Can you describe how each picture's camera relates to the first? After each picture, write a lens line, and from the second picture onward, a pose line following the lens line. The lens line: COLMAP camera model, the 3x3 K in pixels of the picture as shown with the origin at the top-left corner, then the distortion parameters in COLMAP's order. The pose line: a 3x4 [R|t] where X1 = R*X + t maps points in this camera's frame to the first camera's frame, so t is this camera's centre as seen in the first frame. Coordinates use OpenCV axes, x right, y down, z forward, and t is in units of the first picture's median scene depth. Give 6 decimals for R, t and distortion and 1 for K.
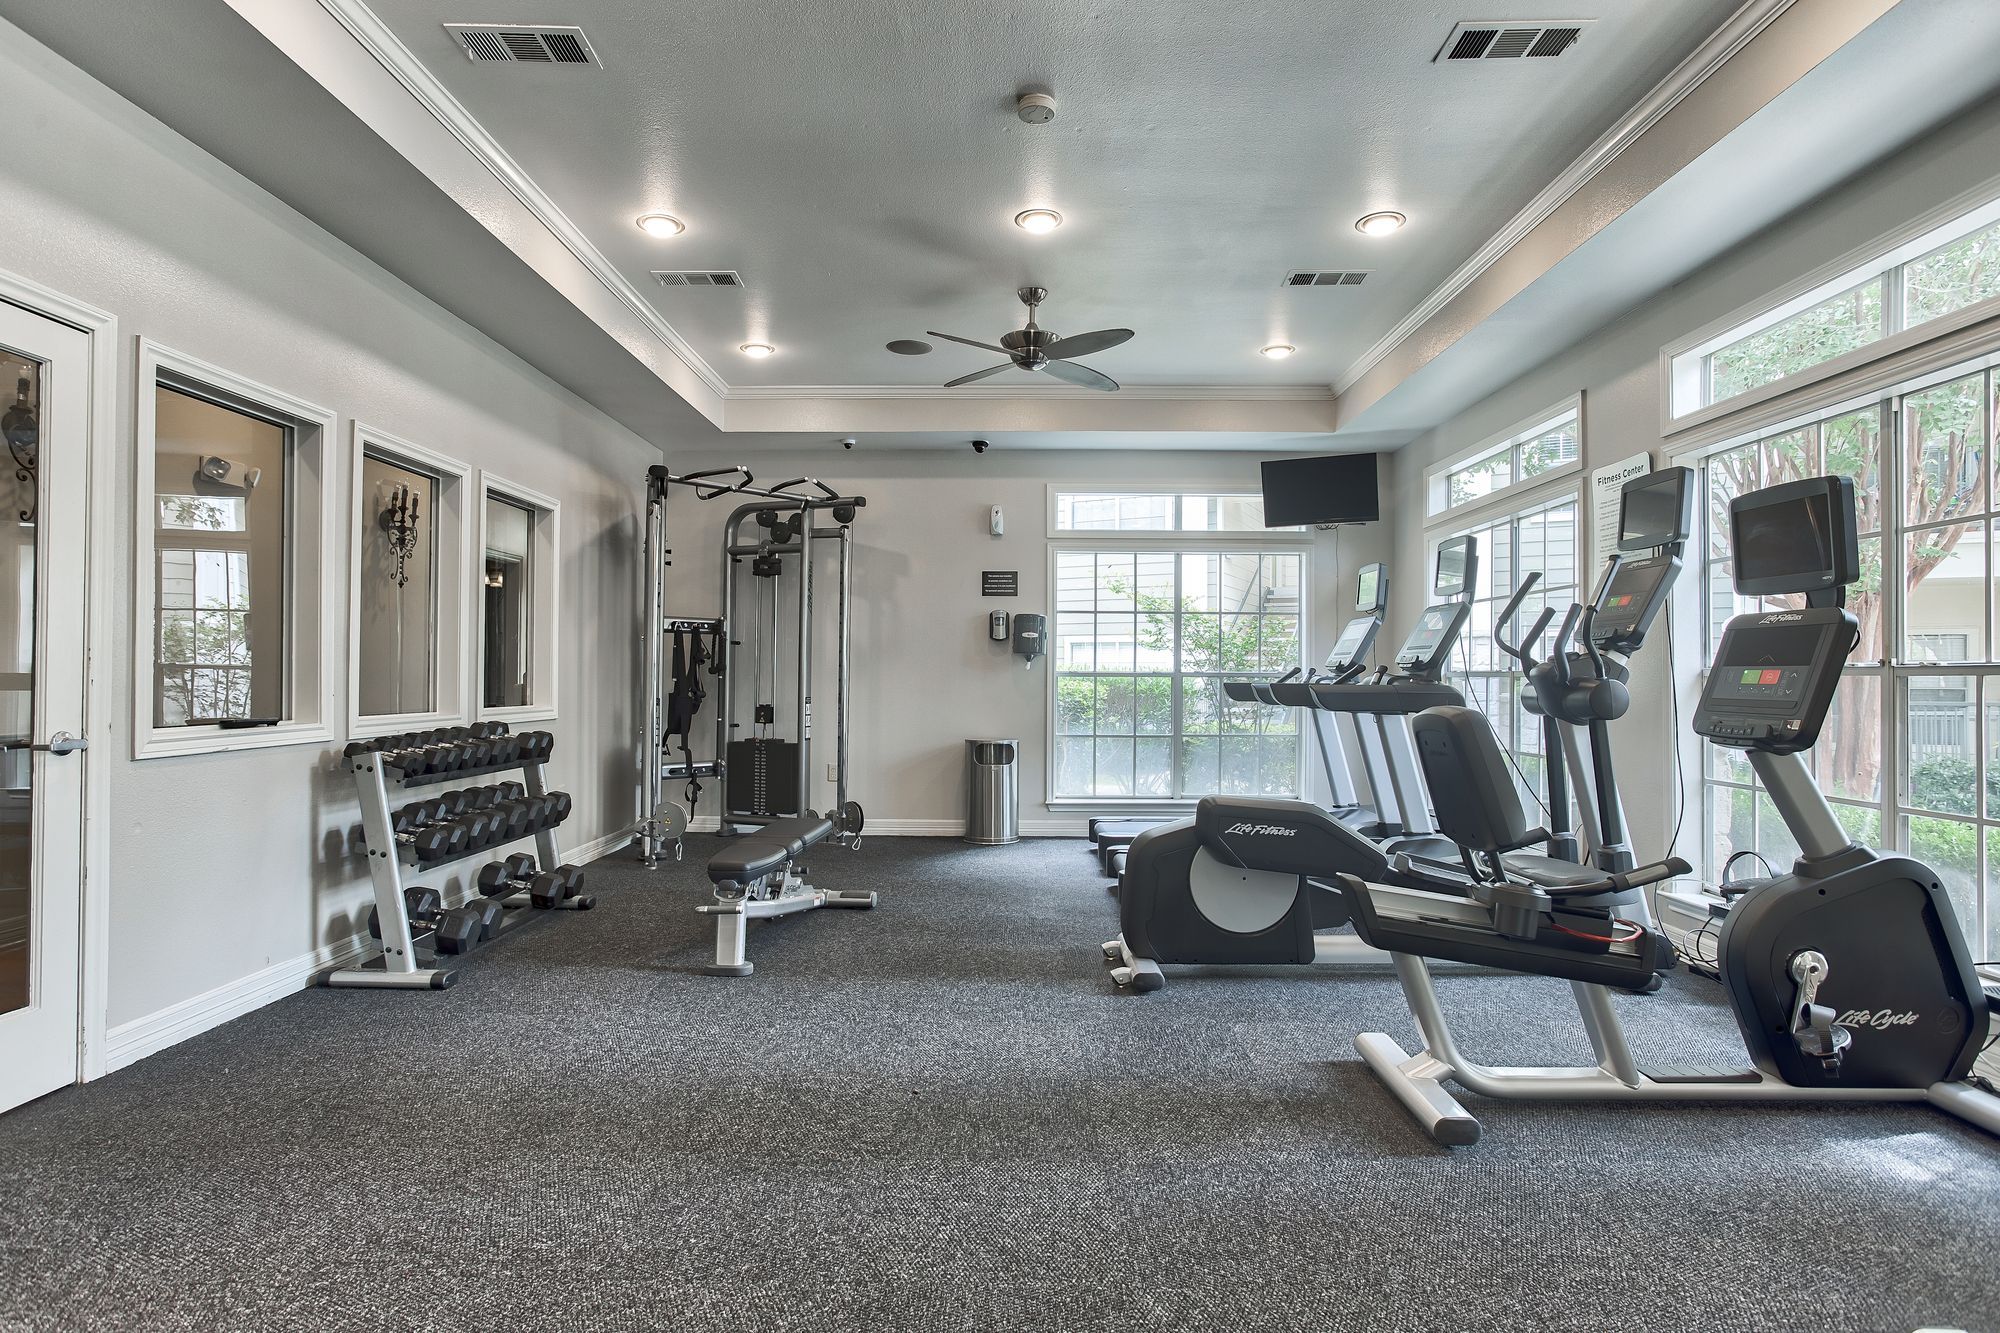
lens RADIAL K [[1056.6, 0, 981.7], [0, 1056.6, 664.2], [0, 0, 1]] dist [-0.030717, 0.015538]
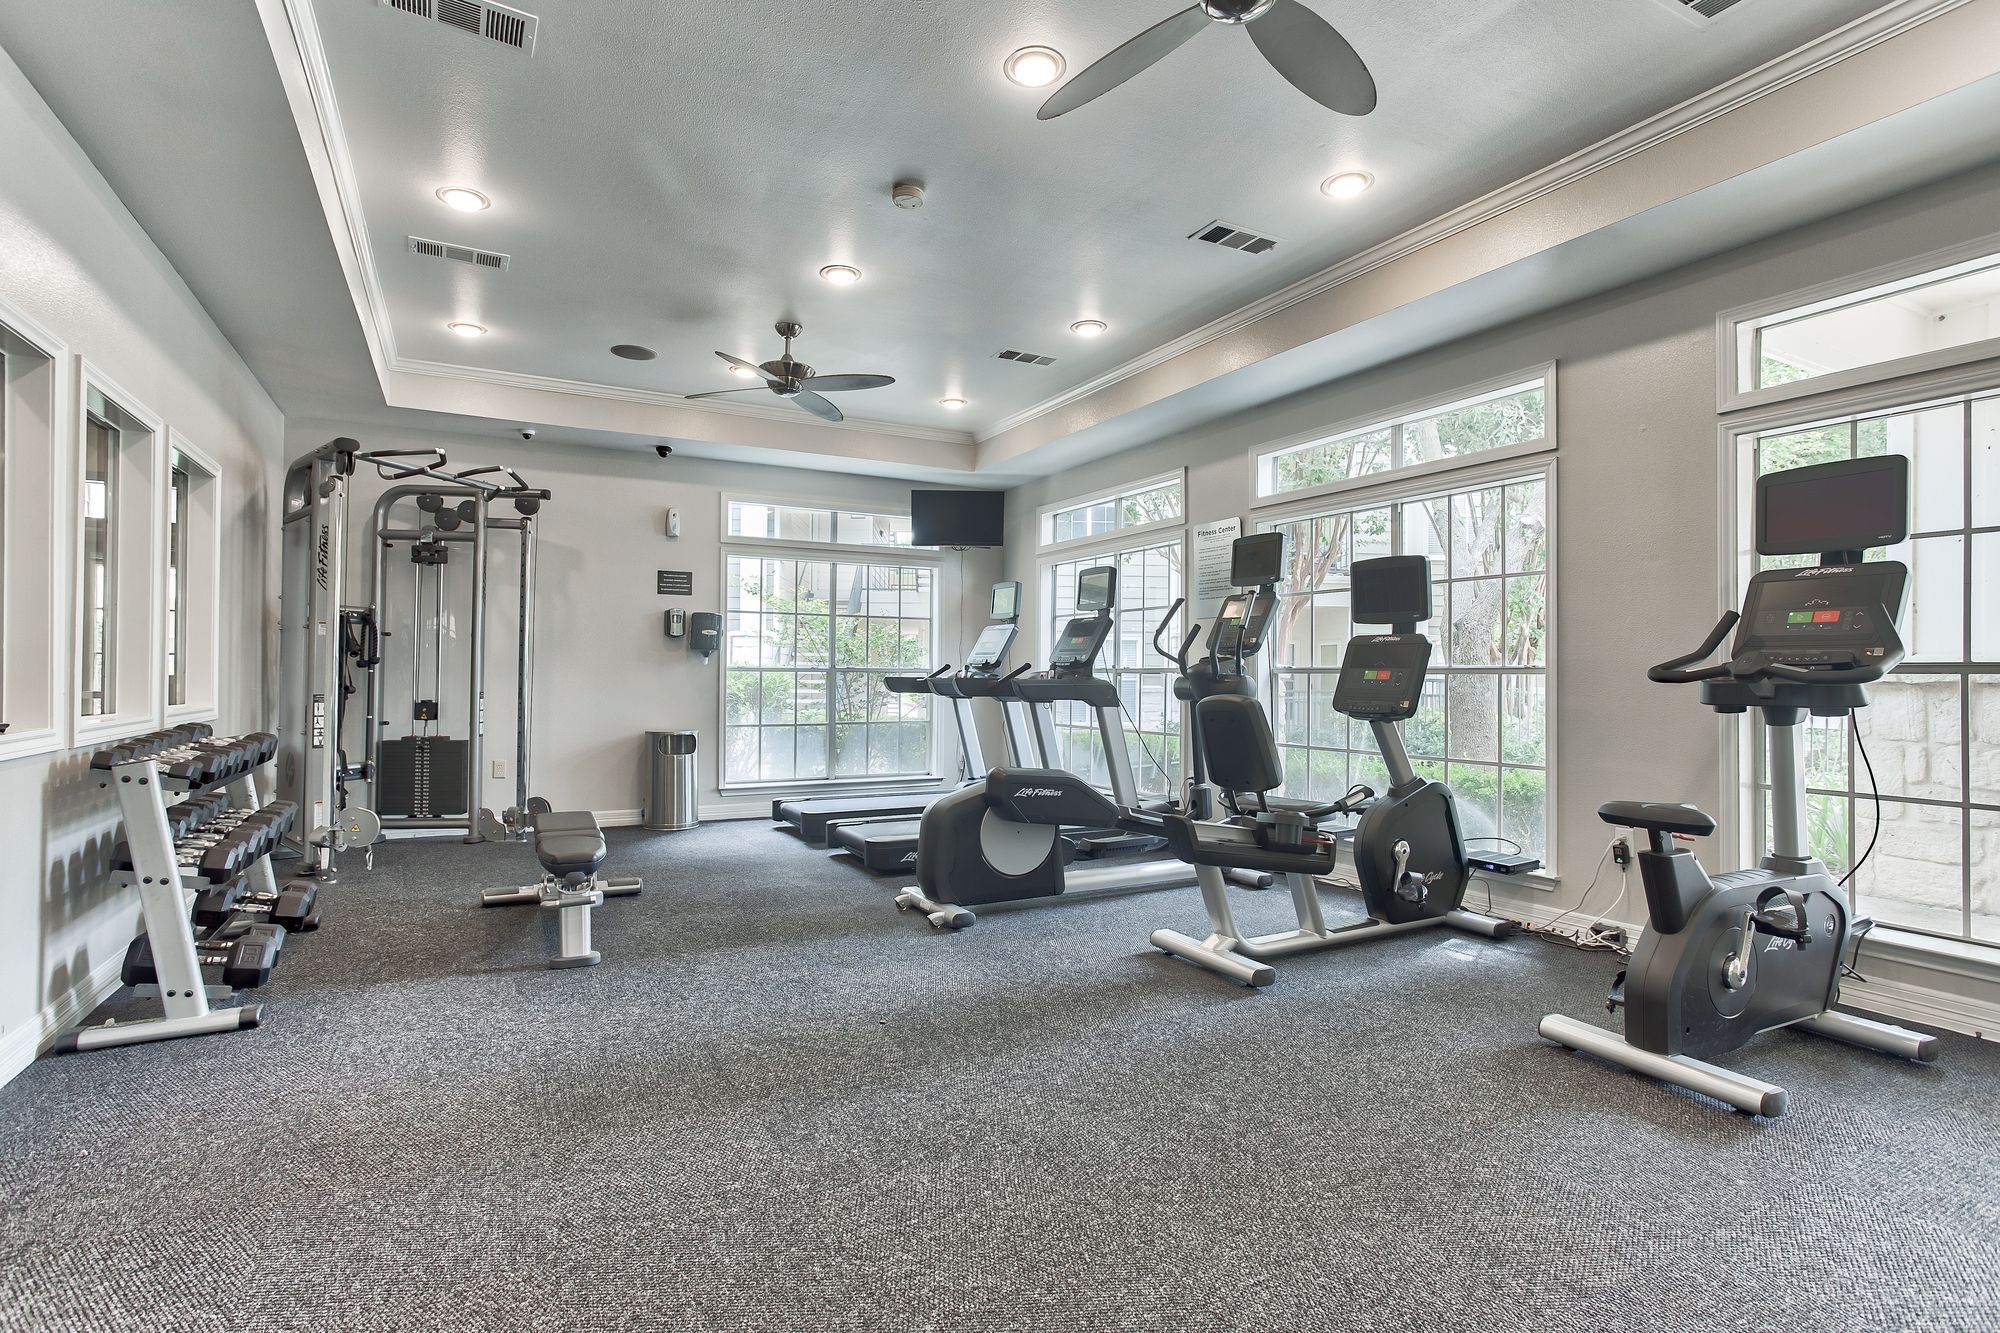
lens RADIAL K [[977.2, 0, 1017.3], [0, 977.2, 666.0], [0, 0, 1]] dist [-0.030923, 0.019141]
pose [[0.867516, 0.005032, 0.497383, -0.318034], [-0.009074, 0.999943, 0.005711, -0.003717], [-0.497326, -0.009468, 0.867512, -0.020113]]
